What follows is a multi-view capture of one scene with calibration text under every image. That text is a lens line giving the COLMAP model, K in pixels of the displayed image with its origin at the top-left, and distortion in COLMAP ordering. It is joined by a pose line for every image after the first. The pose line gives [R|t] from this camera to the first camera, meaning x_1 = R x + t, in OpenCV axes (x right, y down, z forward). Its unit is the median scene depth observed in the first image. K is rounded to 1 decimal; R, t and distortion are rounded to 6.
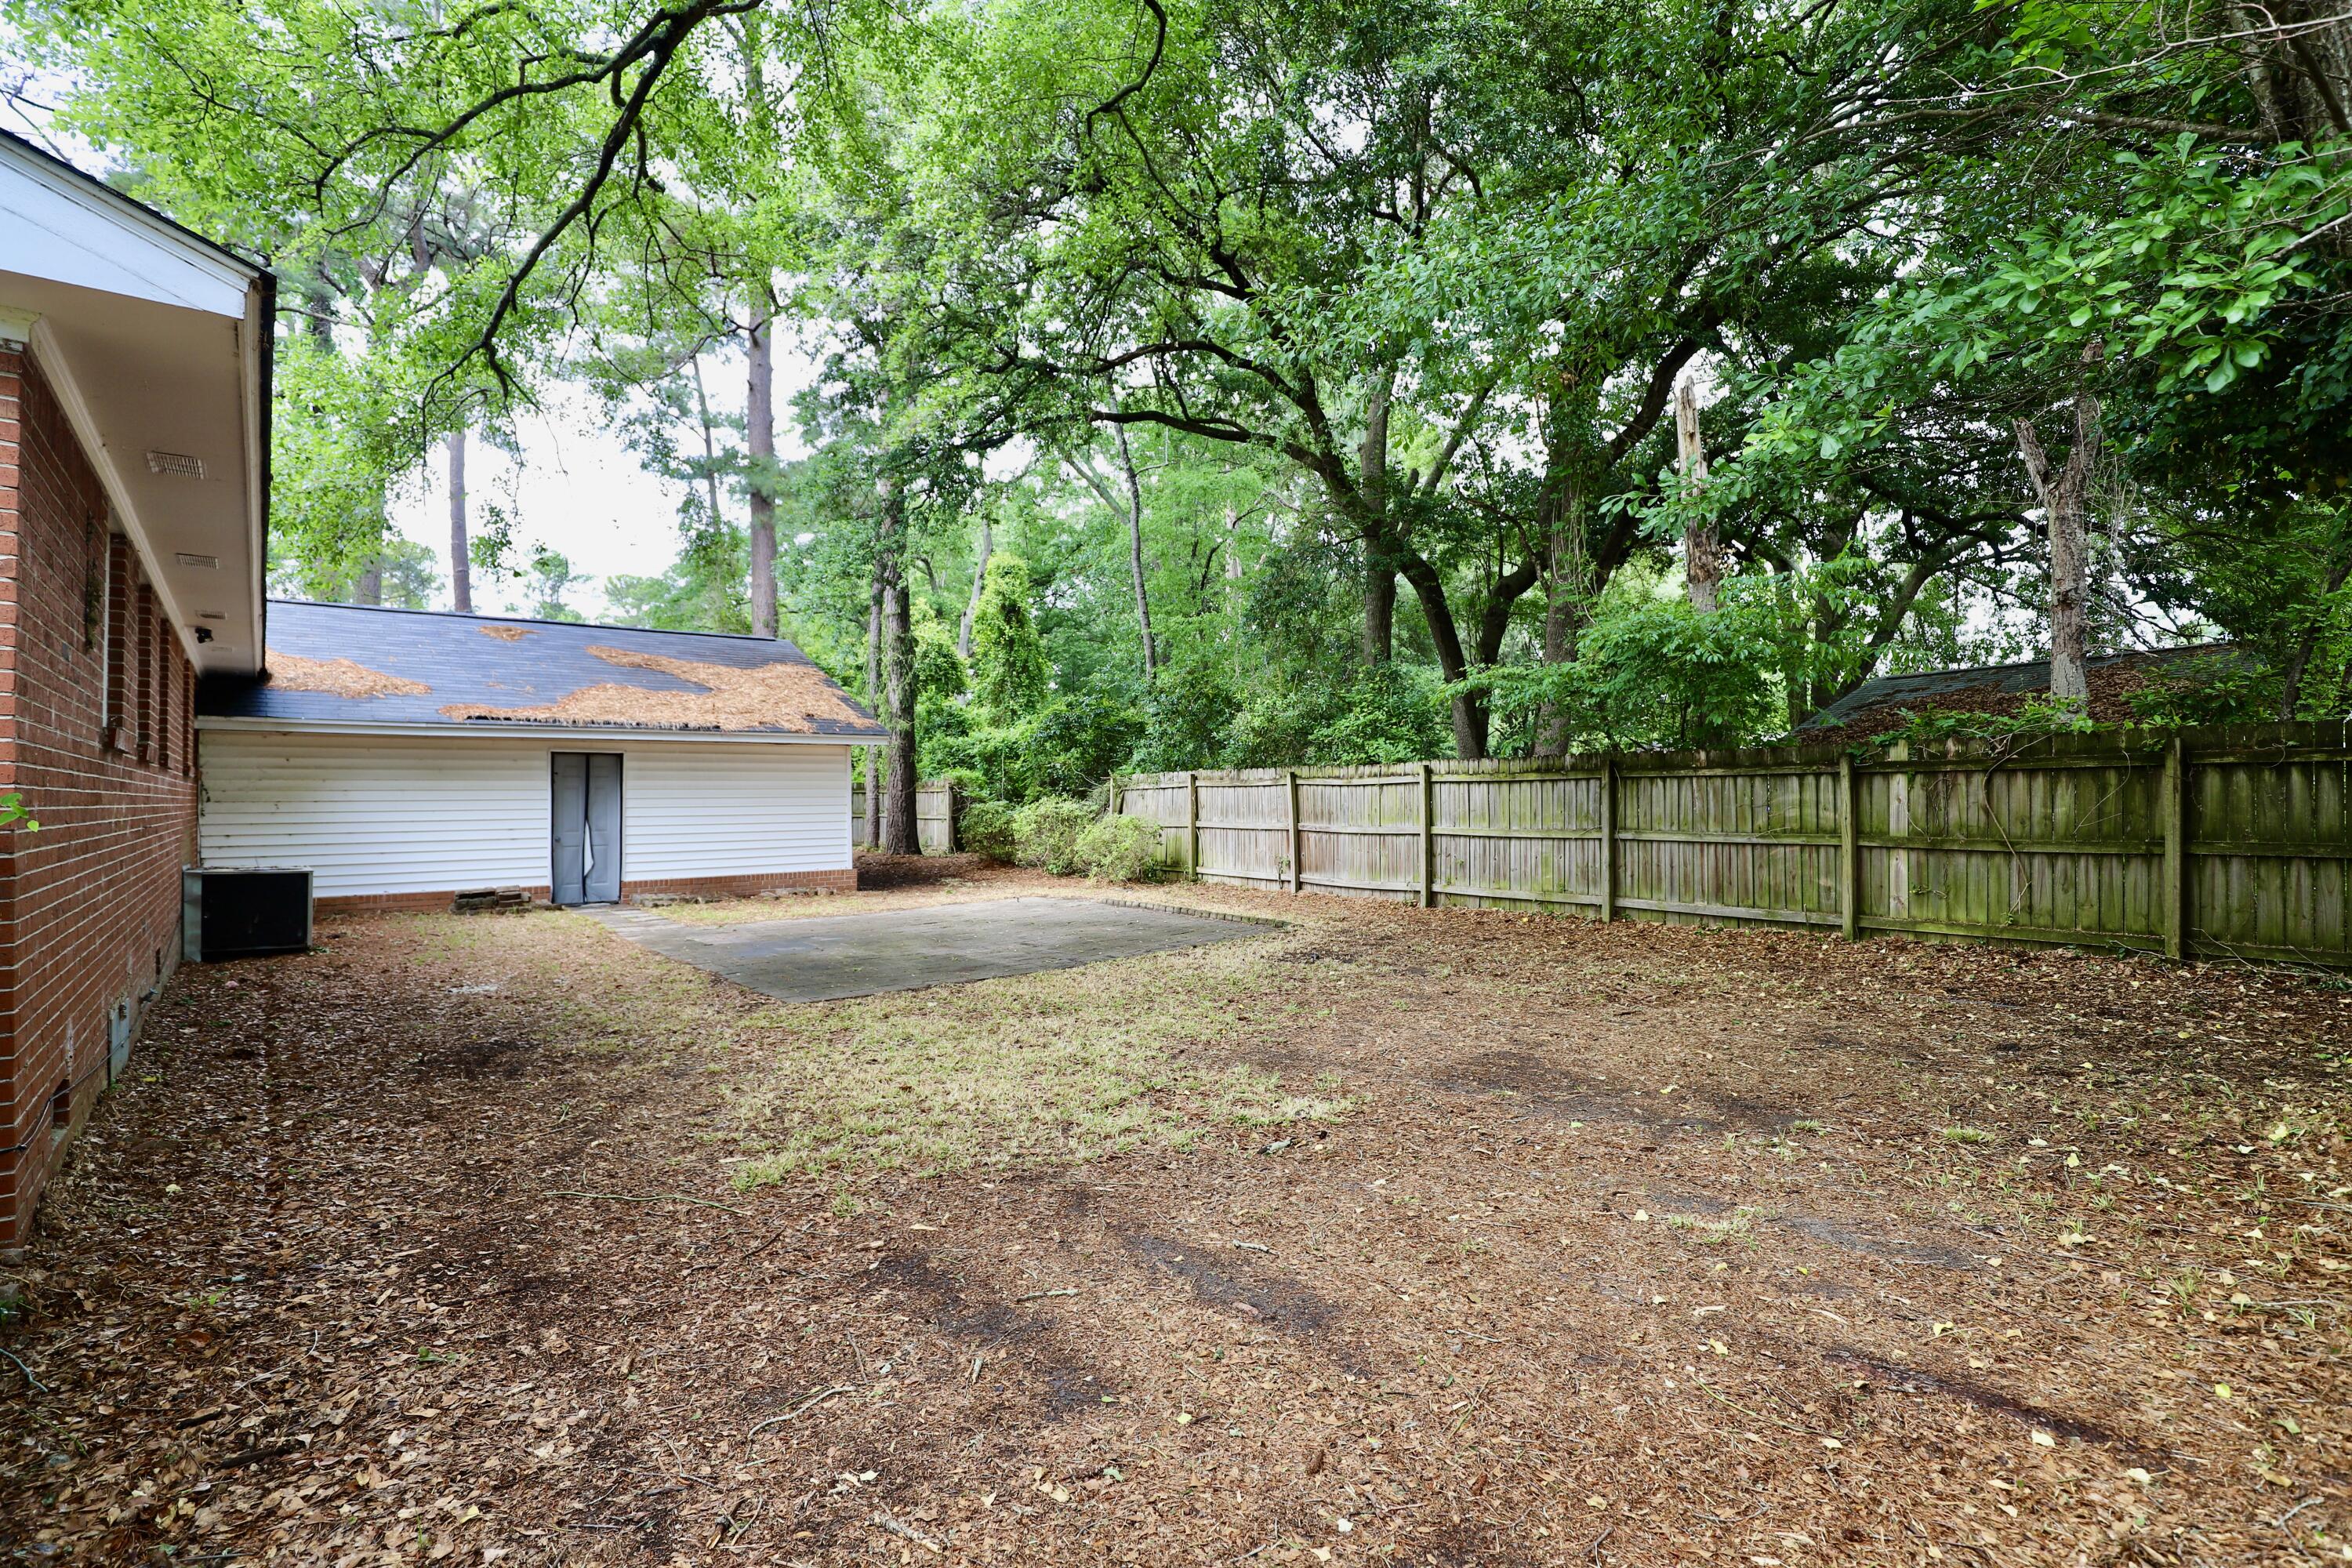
lens RADIAL K [[1101.3, 0, 1189.9], [0, 1101.3, 788.1], [0, 0, 1]] dist [-0.031461, 0.004034]
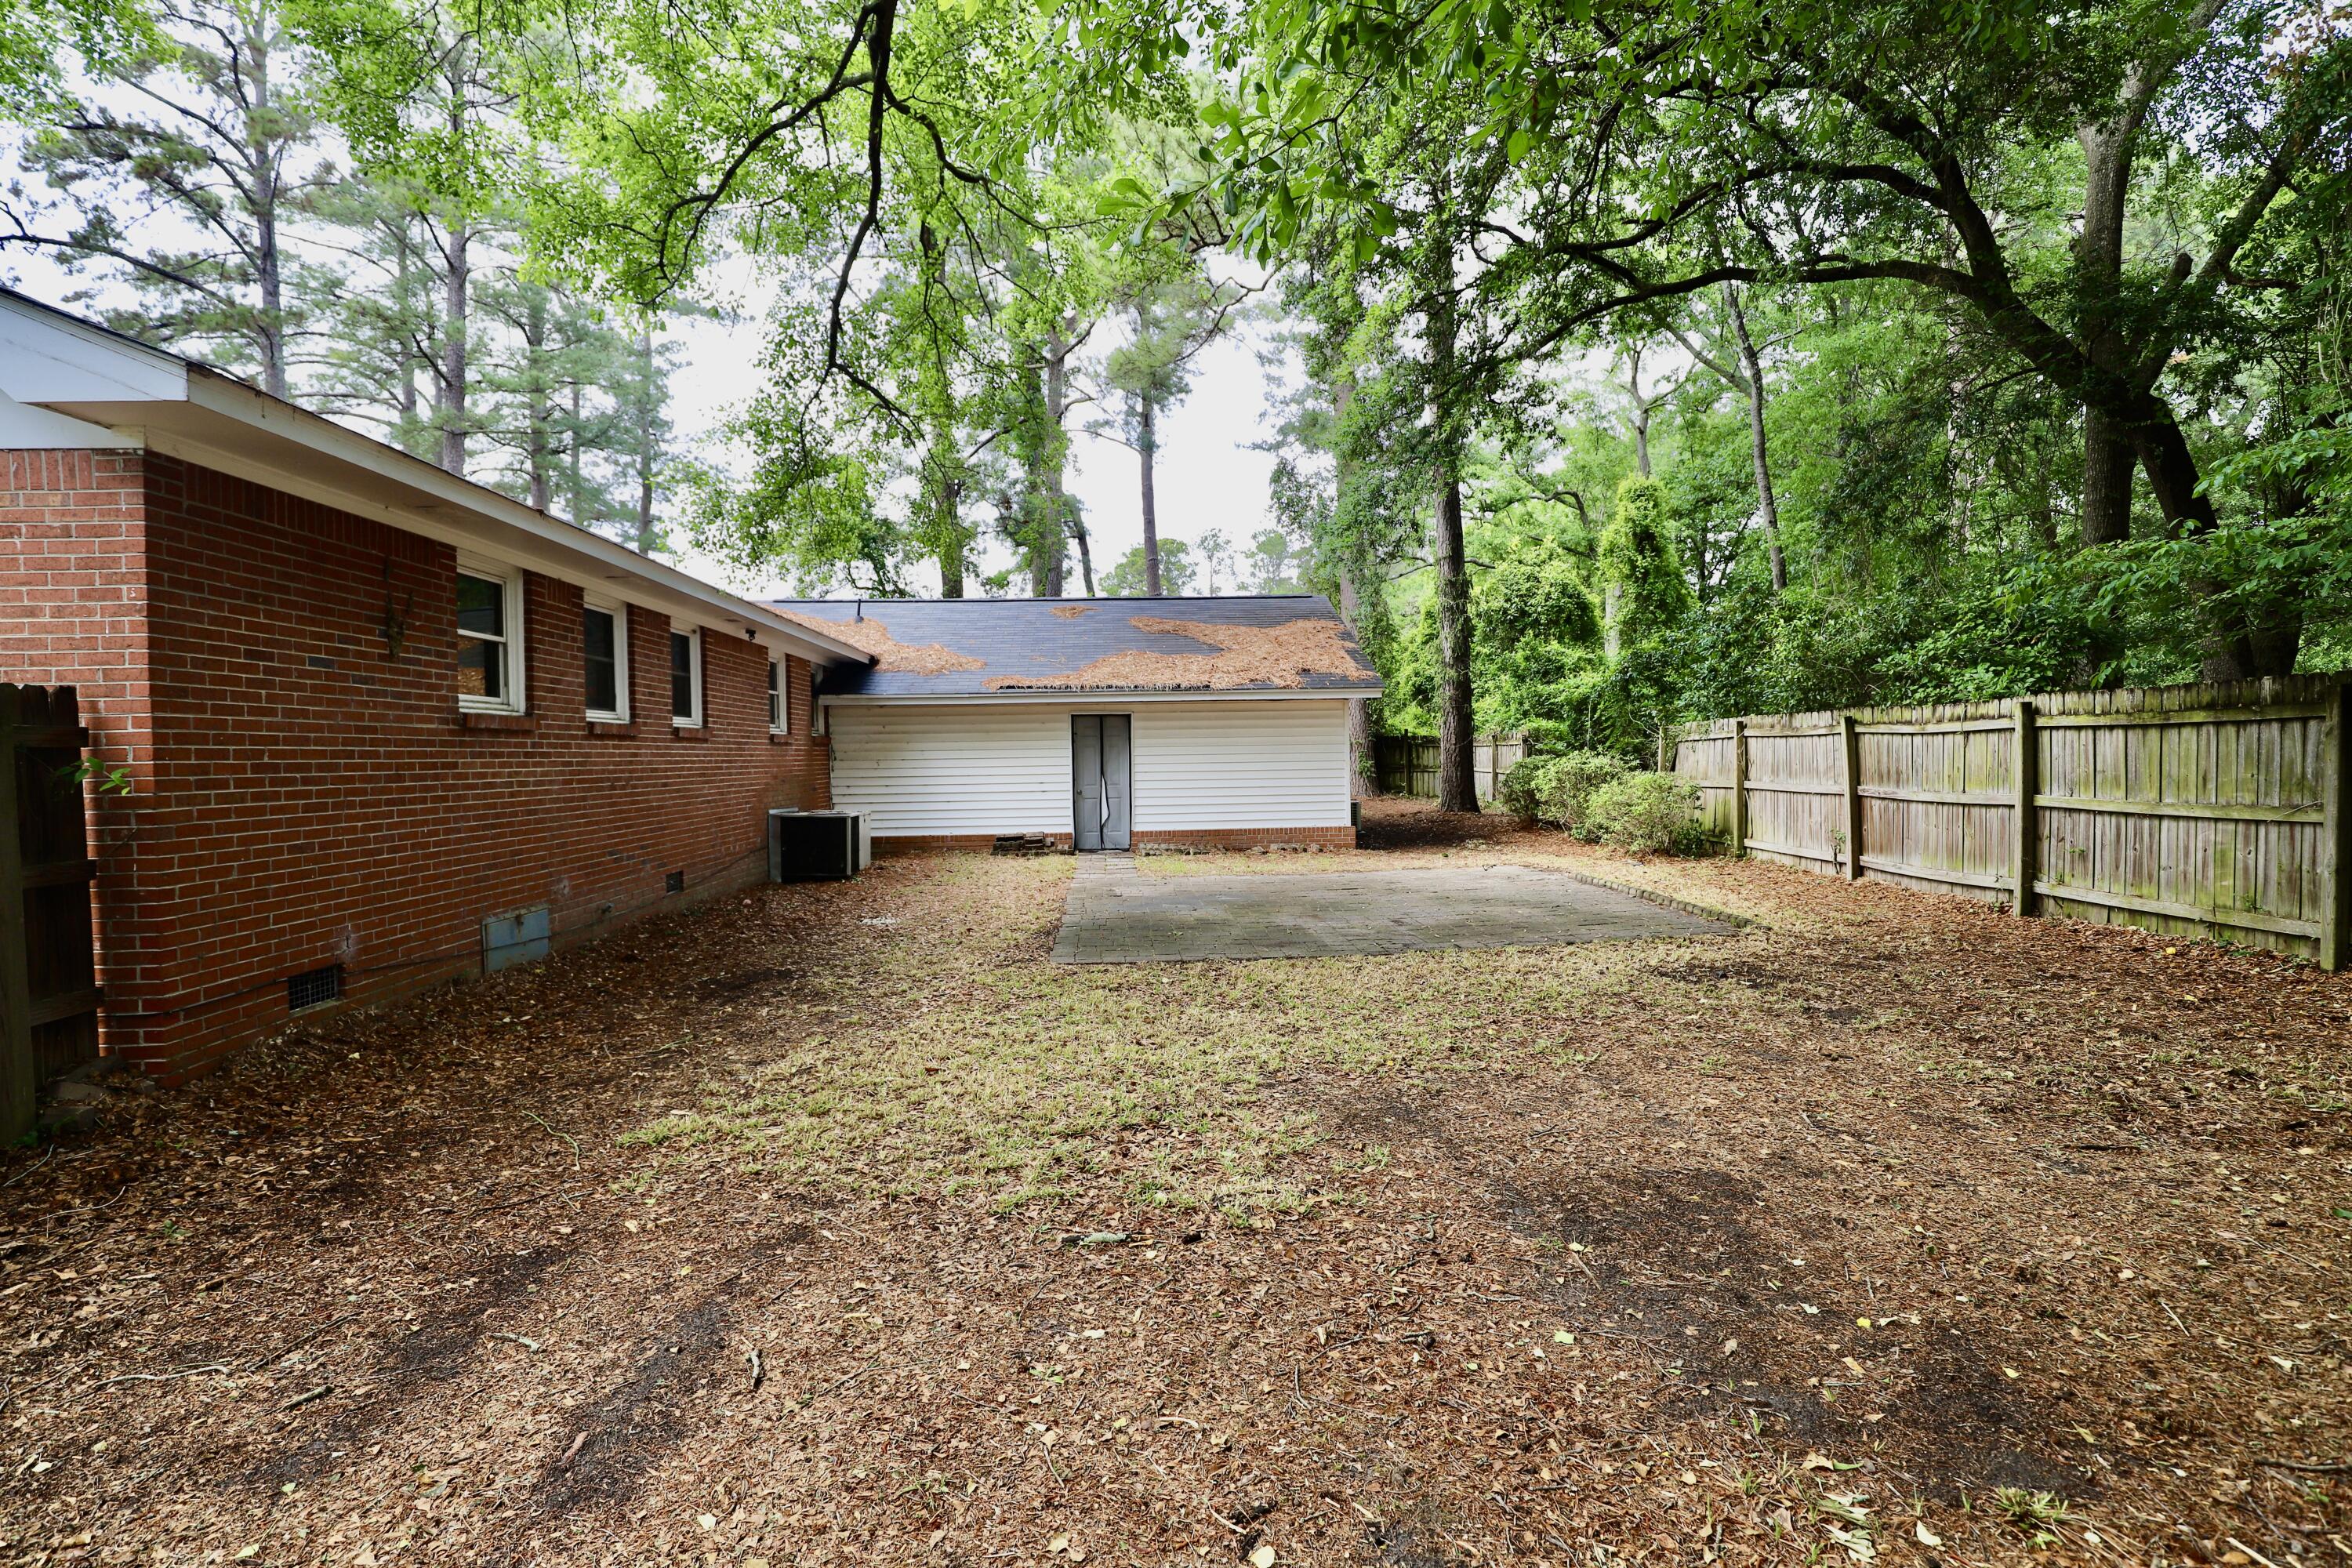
lens RADIAL K [[1101.3, 0, 1173.0], [0, 1101.3, 784.0], [0, 0, 1]] dist [-0.031461, 0.004034]
pose [[0.789656, 0.012673, -0.613419, 0.193713], [0.012550, 0.999244, 0.036800, -0.001922], [0.613421, -0.036758, 0.788900, 0.156972]]
